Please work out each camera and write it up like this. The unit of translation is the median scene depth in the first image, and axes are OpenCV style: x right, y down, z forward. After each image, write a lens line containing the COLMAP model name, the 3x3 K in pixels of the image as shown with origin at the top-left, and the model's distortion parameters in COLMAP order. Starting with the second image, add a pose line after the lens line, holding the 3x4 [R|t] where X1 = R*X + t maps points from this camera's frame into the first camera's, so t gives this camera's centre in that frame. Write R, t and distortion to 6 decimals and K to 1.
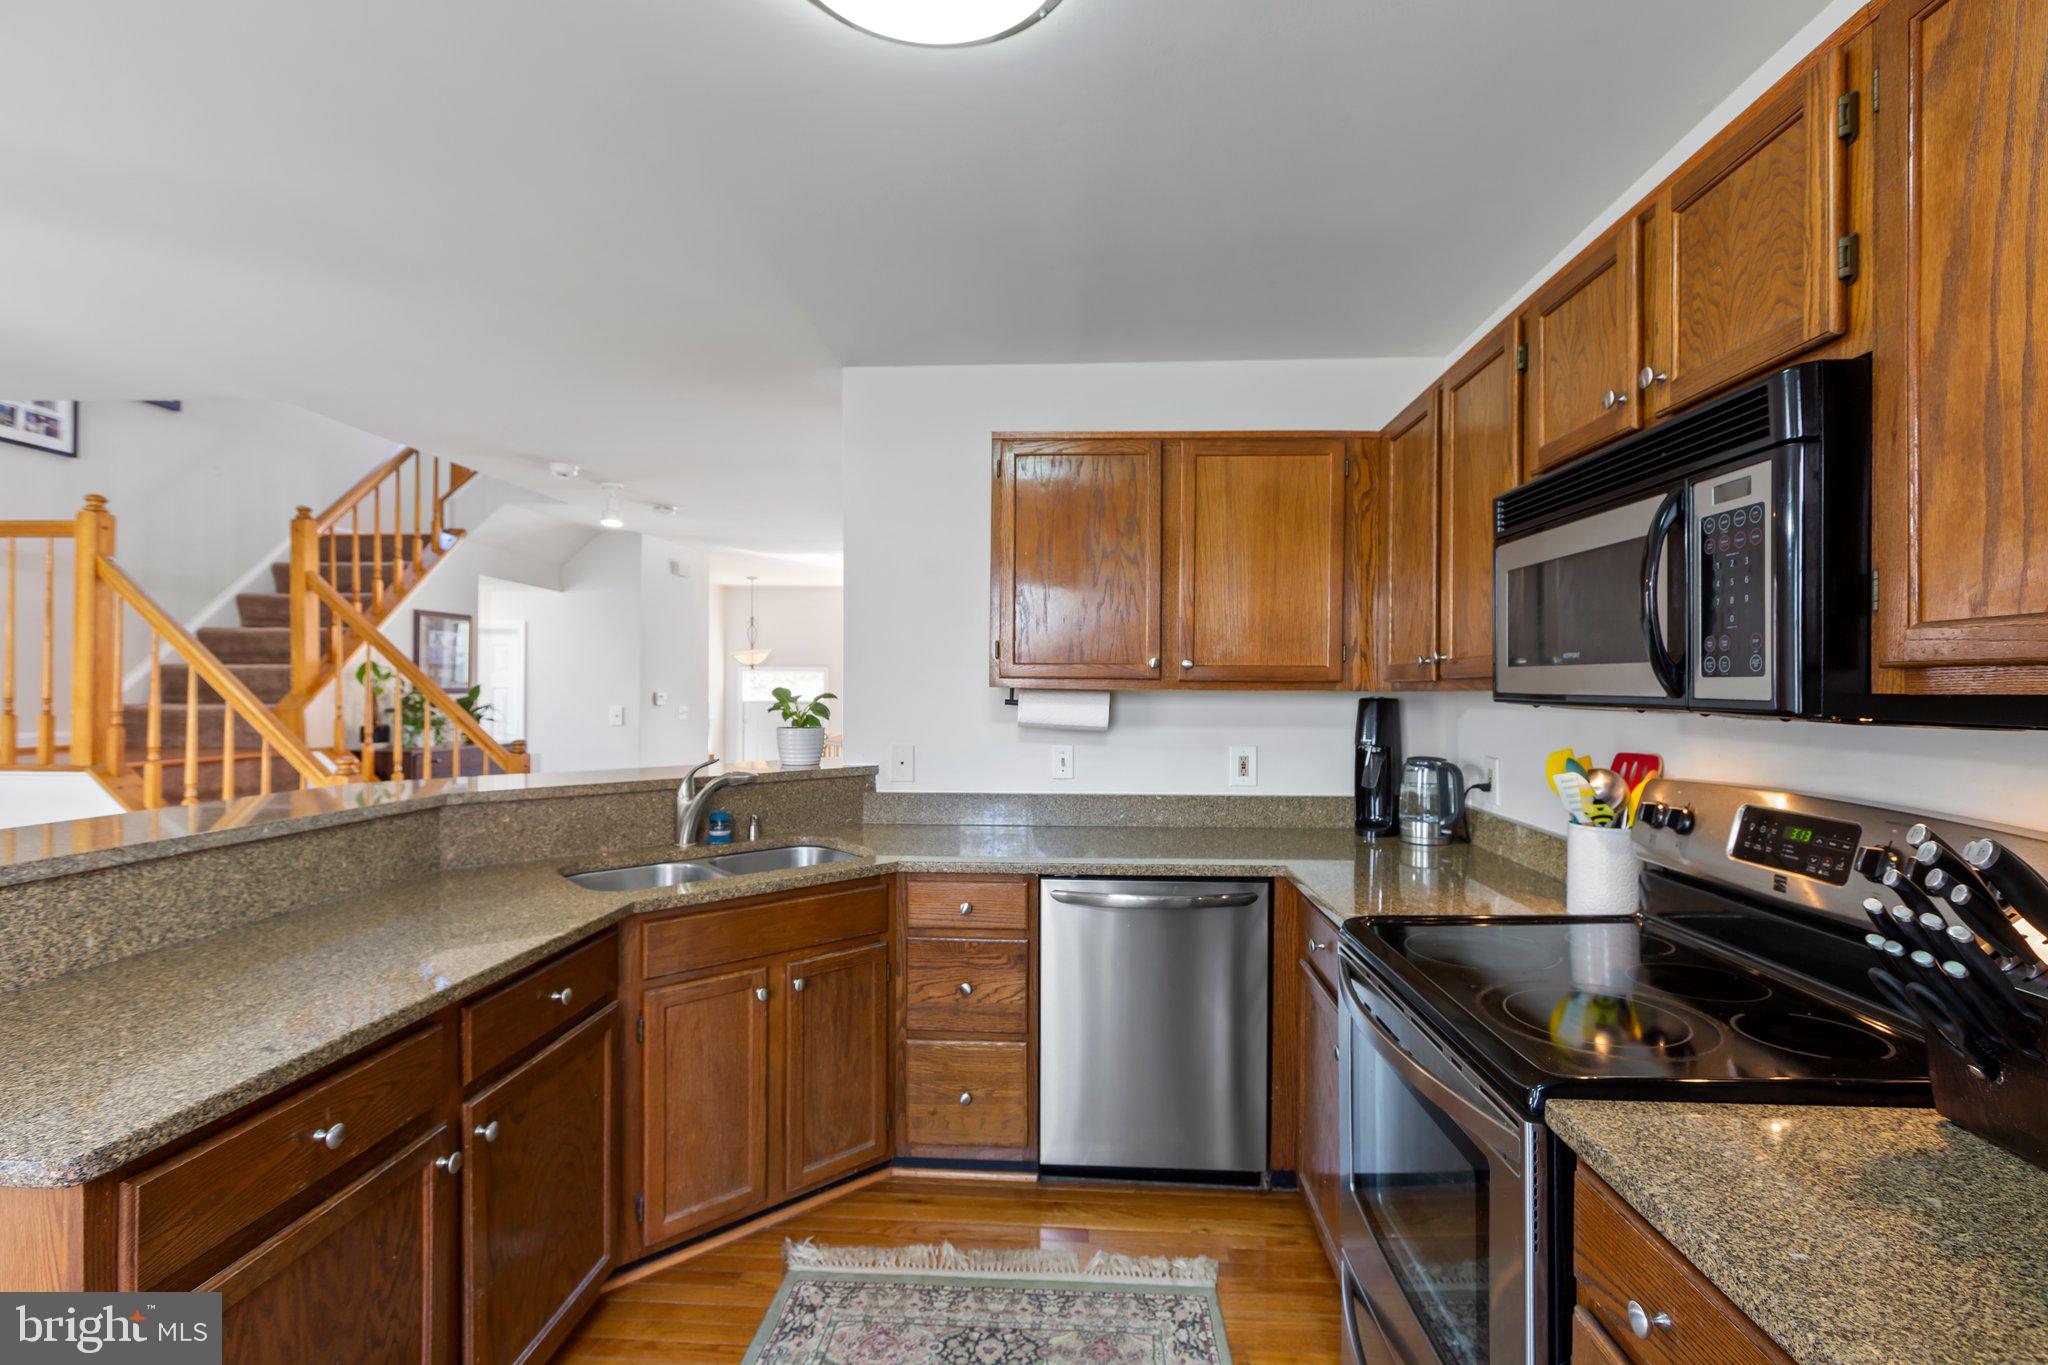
lens RADIAL K [[918.2, 0, 1015.9], [0, 918.2, 671.5], [0, 0, 1]] dist [0.002474, 0.000077]
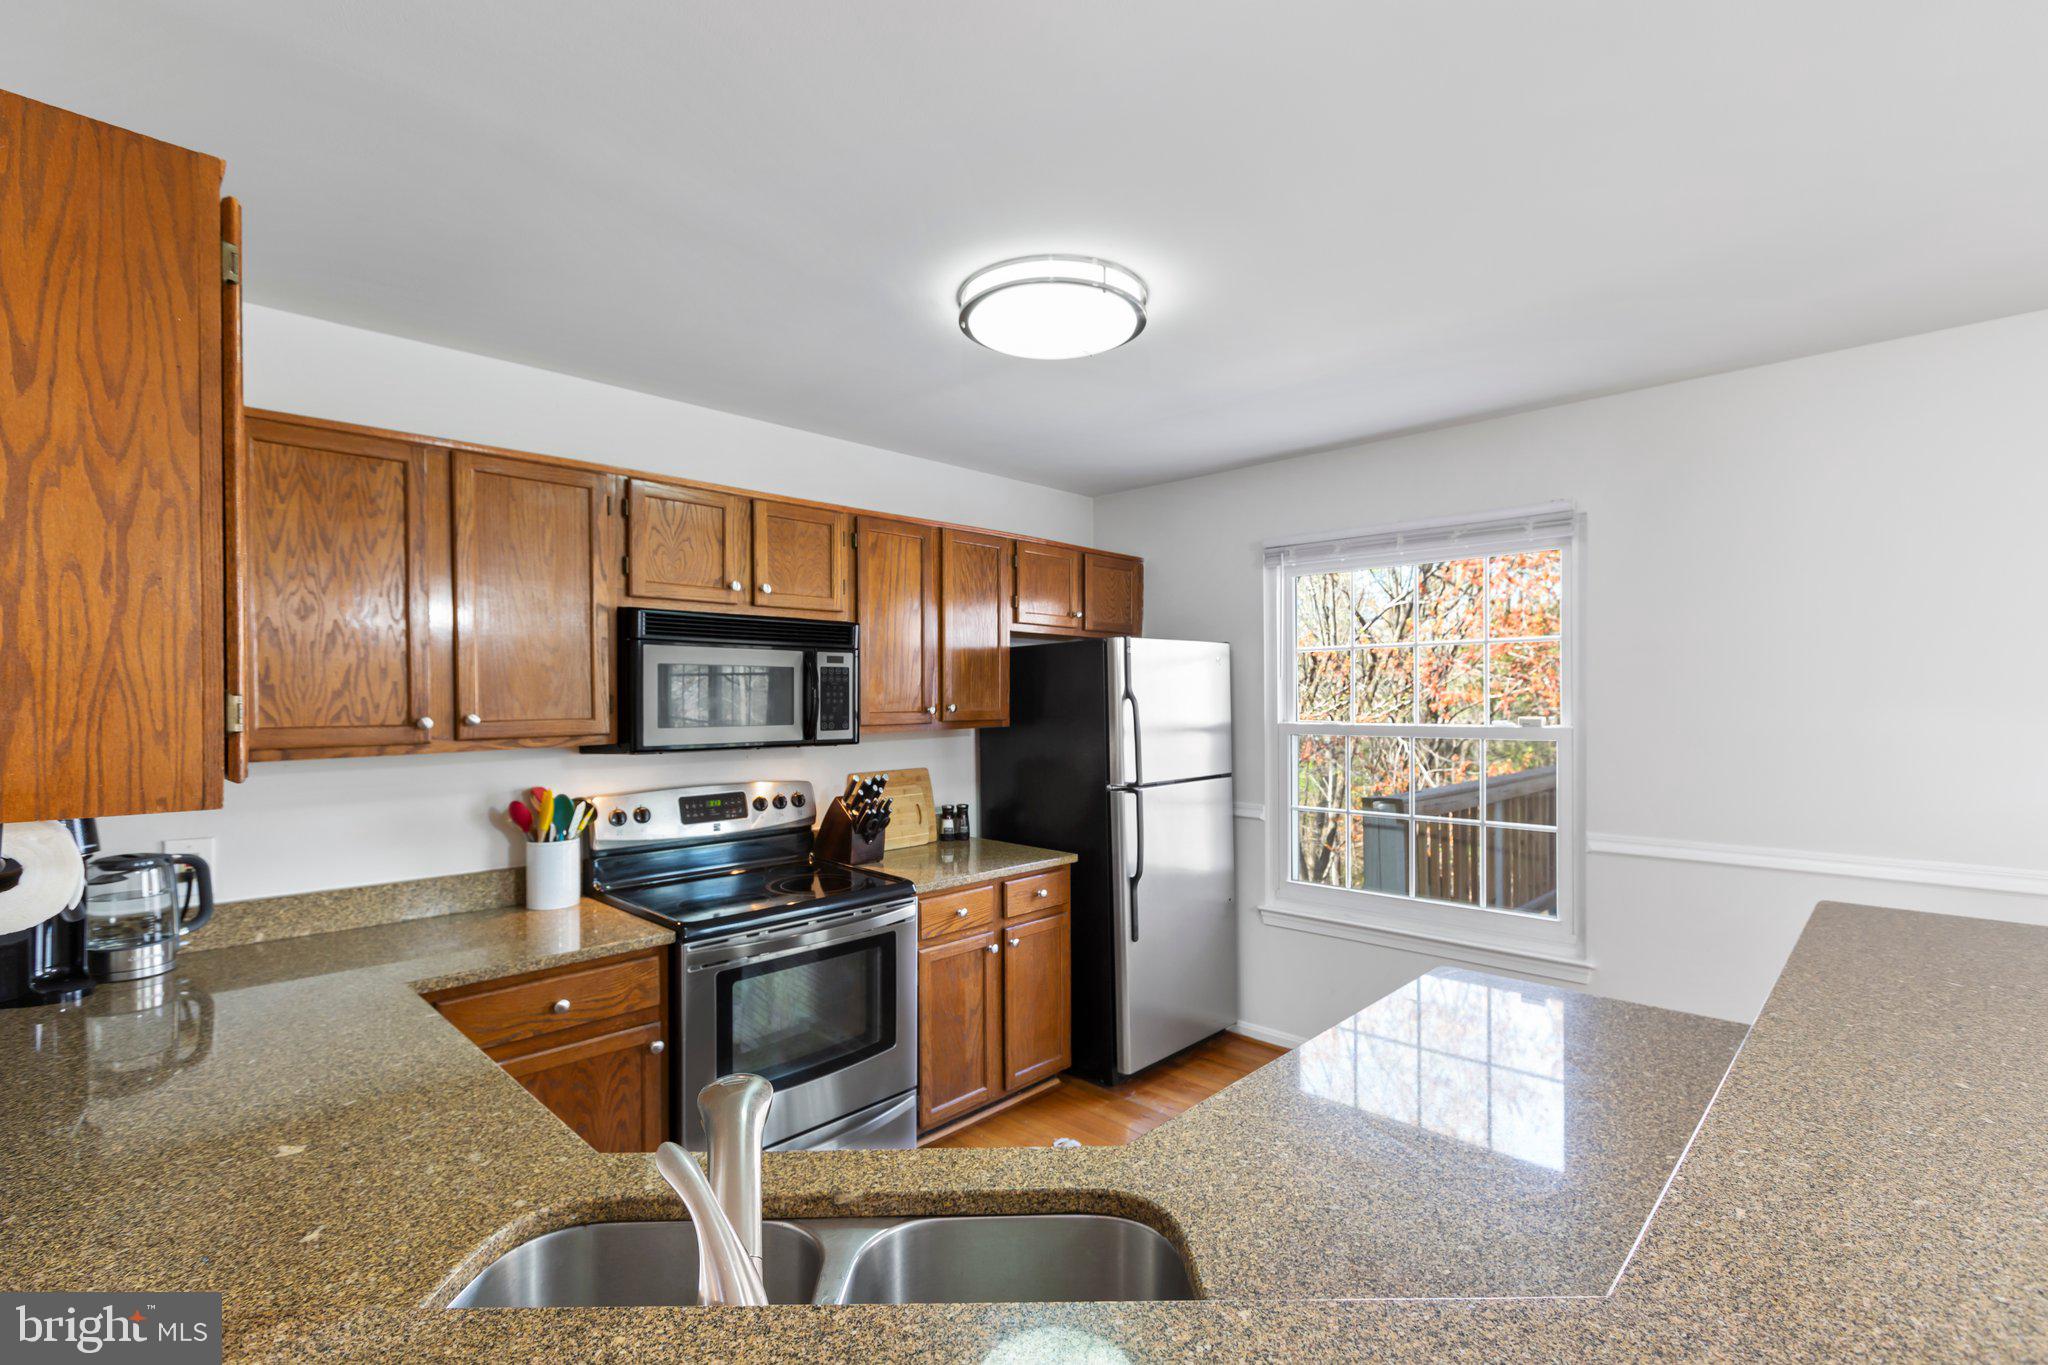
lens RADIAL K [[918.2, 0, 1015.9], [0, 918.2, 671.5], [0, 0, 1]] dist [0.002474, 0.000077]
pose [[-0.754756, 0.003097, 0.655998, -1.218204], [-0.005288, 0.999928, -0.010805, -0.124485], [-0.655984, -0.011624, -0.754685, 2.409986]]
